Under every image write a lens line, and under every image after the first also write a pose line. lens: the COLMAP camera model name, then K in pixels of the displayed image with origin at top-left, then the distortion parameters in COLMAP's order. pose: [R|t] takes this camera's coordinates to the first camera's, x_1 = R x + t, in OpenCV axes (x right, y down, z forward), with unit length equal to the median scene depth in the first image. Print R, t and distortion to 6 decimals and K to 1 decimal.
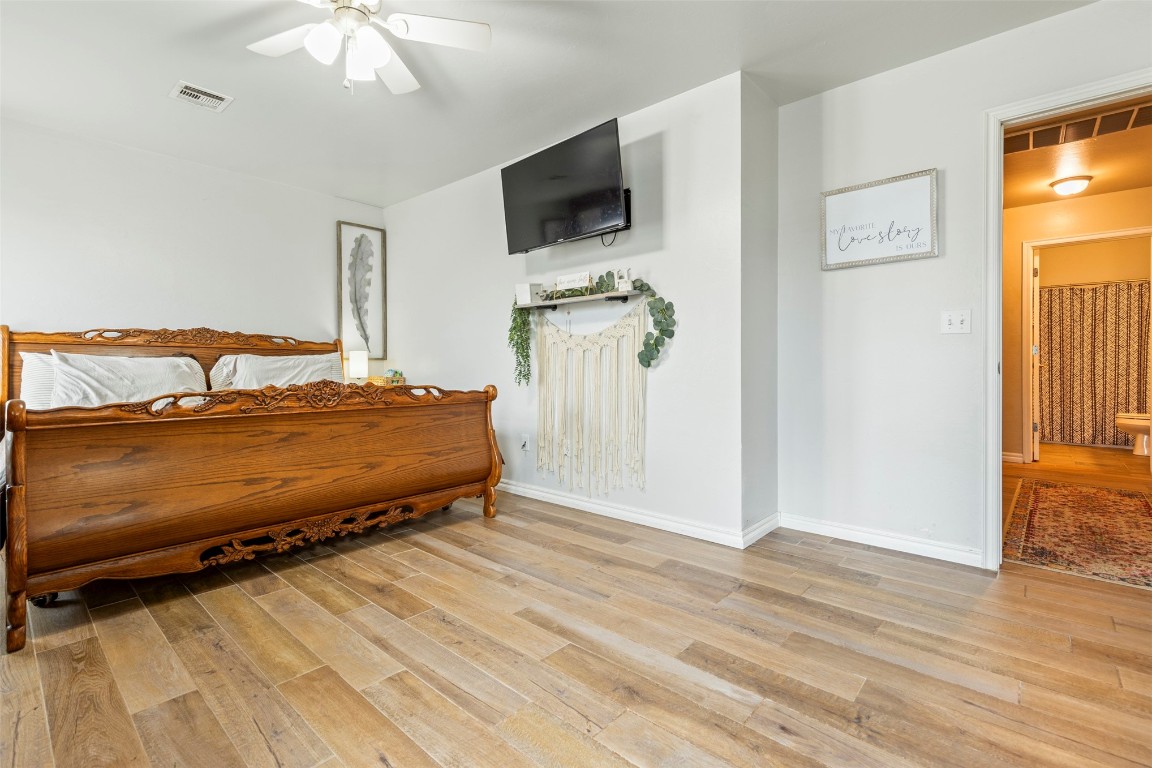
lens RADIAL K [[516.9, 0, 570.9], [0, 516.9, 376.1], [0, 0, 1]] dist [0.005283, -0.000706]
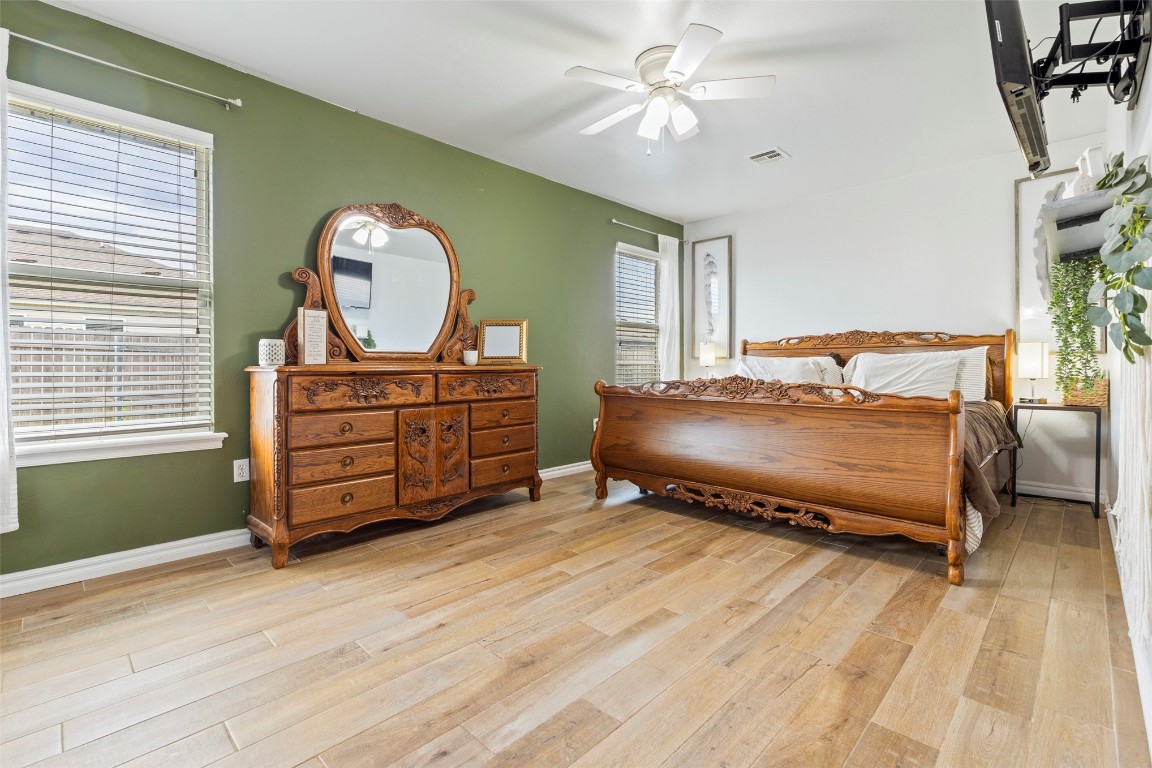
lens RADIAL K [[516.9, 0, 577.0], [0, 516.9, 374.4], [0, 0, 1]] dist [0.005283, -0.000706]
pose [[-0.041107, 0.017083, -0.999009, 0.760575], [-0.015501, 0.999723, 0.017733, -0.010920], [0.999035, 0.016214, -0.040831, 0.731581]]
